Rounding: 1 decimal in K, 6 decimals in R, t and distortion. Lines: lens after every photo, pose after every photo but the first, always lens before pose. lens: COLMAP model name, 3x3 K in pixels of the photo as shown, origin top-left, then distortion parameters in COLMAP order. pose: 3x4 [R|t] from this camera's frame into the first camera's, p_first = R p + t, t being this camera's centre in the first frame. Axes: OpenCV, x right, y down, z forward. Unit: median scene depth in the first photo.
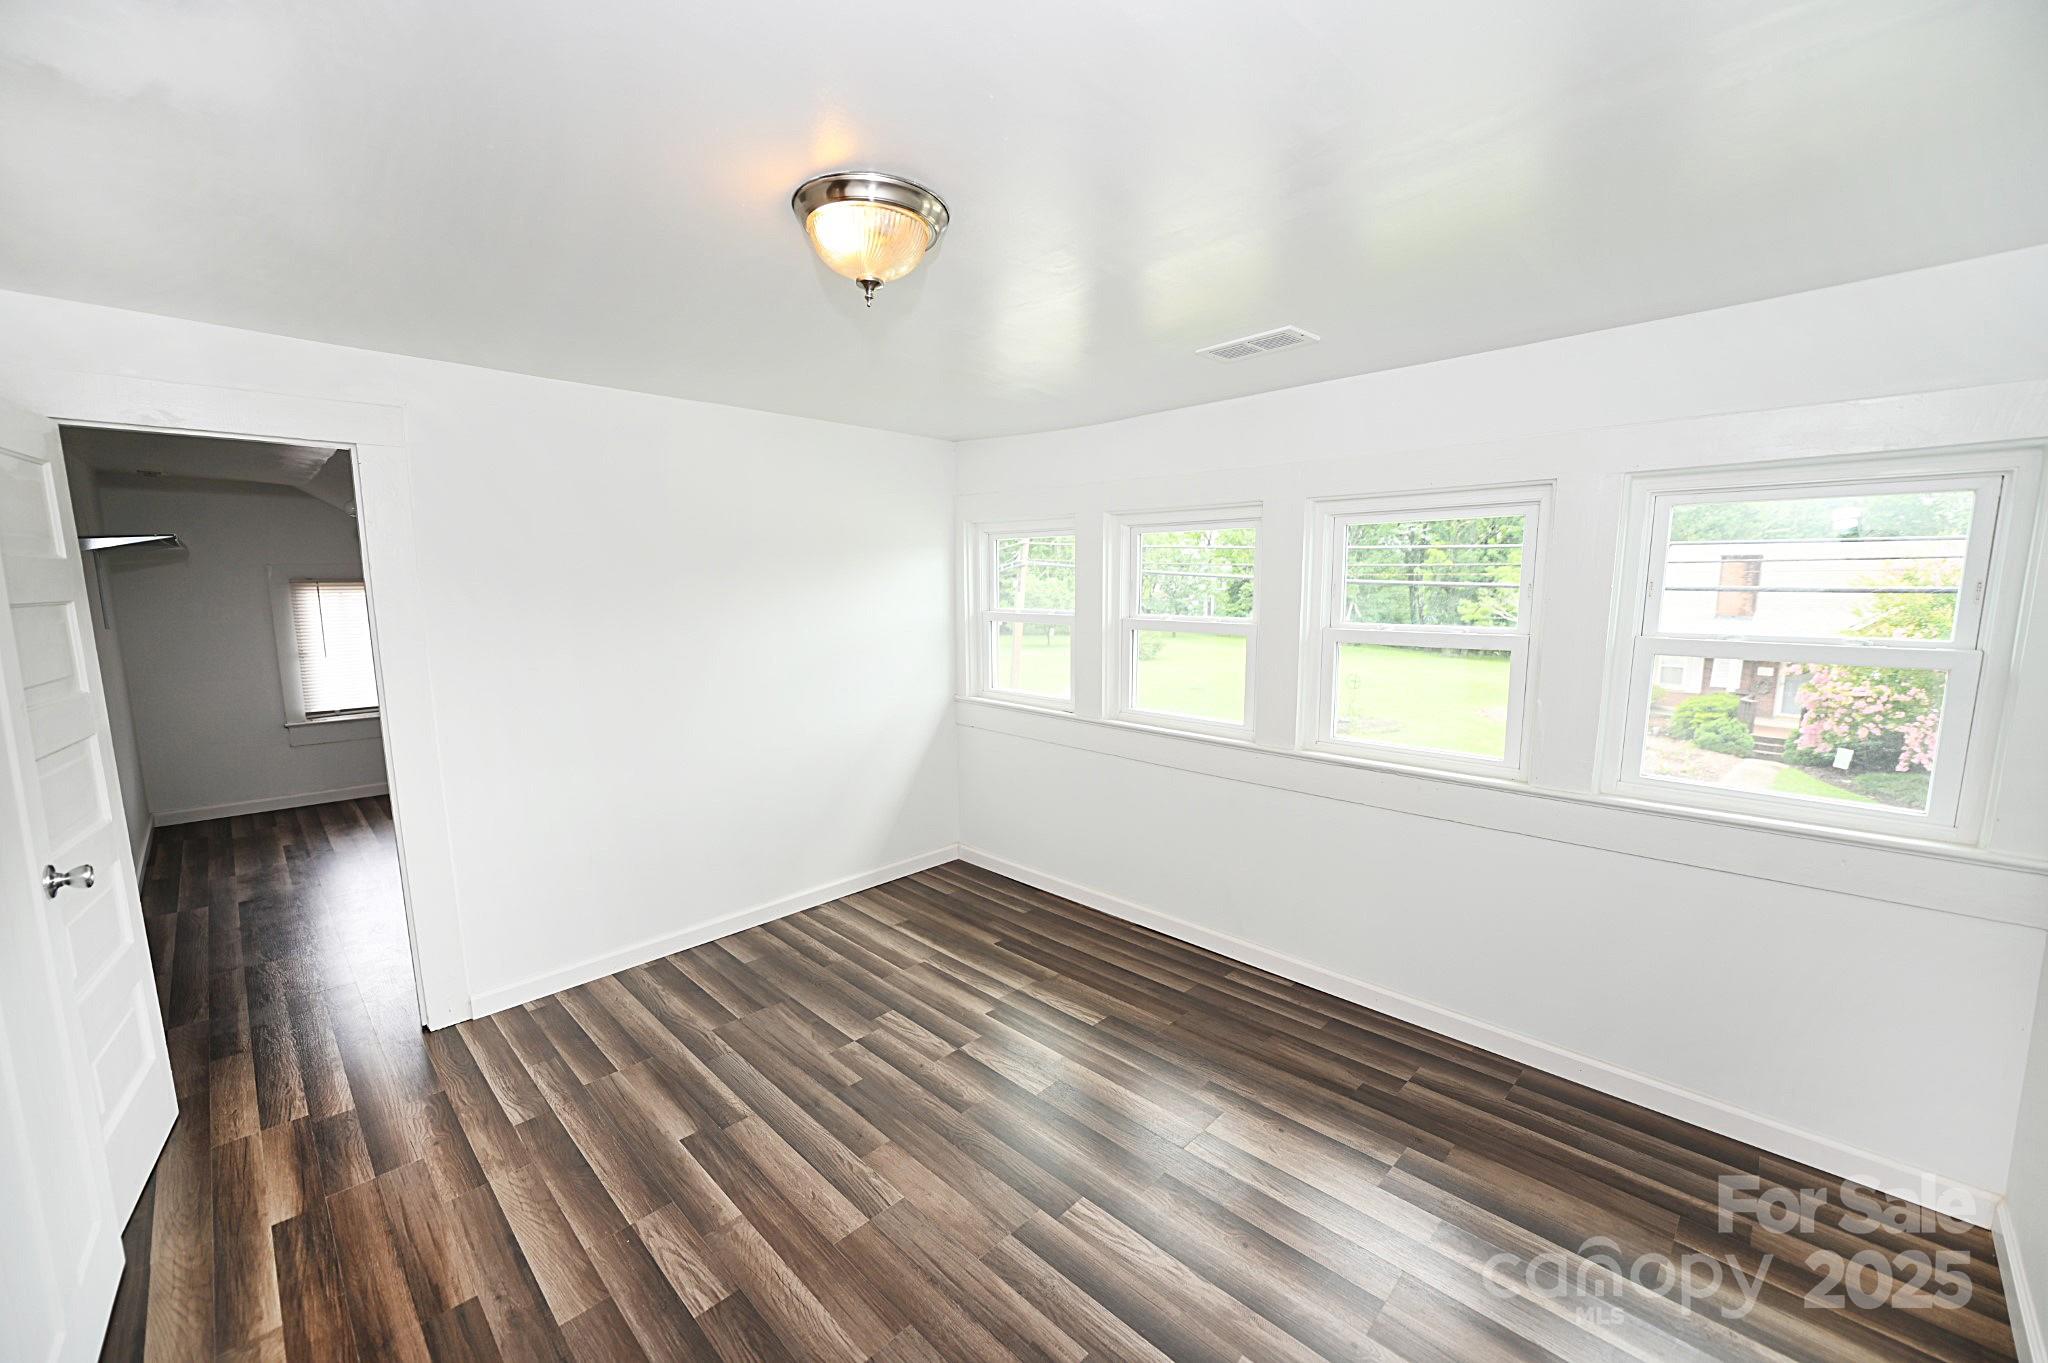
lens RADIAL K [[808.3, 0, 1030.5], [0, 808.3, 683.8], [0, 0, 1]] dist [-0.008733, -0.000857]
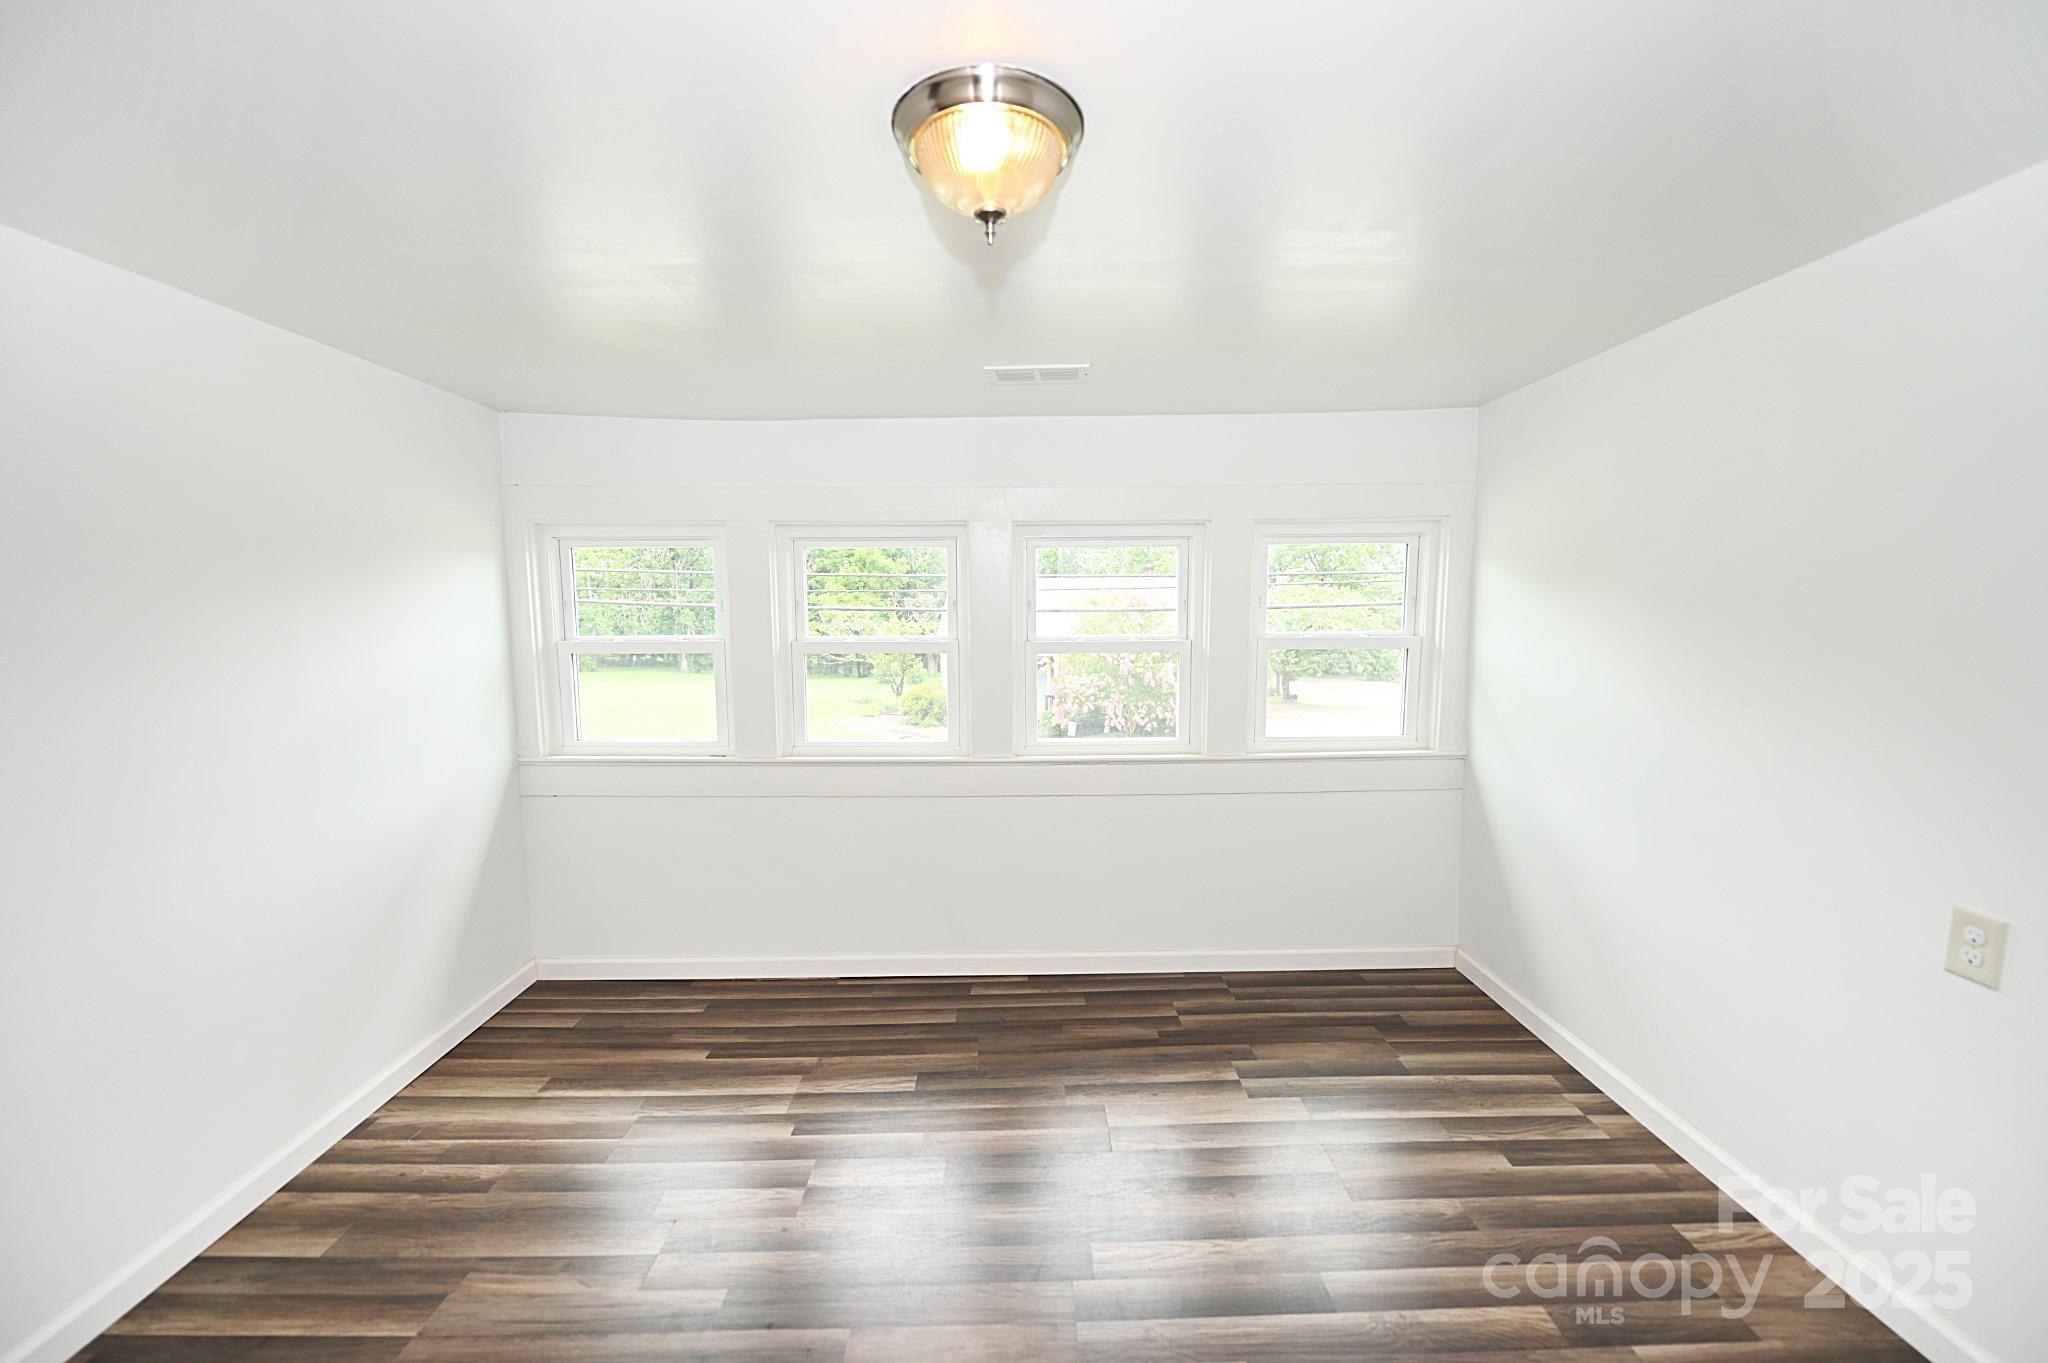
lens RADIAL K [[808.3, 0, 1014.0], [0, 808.3, 686.6], [0, 0, 1]] dist [-0.008733, -0.000857]
pose [[0.705241, -0.073918, 0.705104, -0.397398], [0.095940, 0.995352, 0.008387, -0.019157], [-0.702446, 0.061732, 0.709055, 0.228863]]
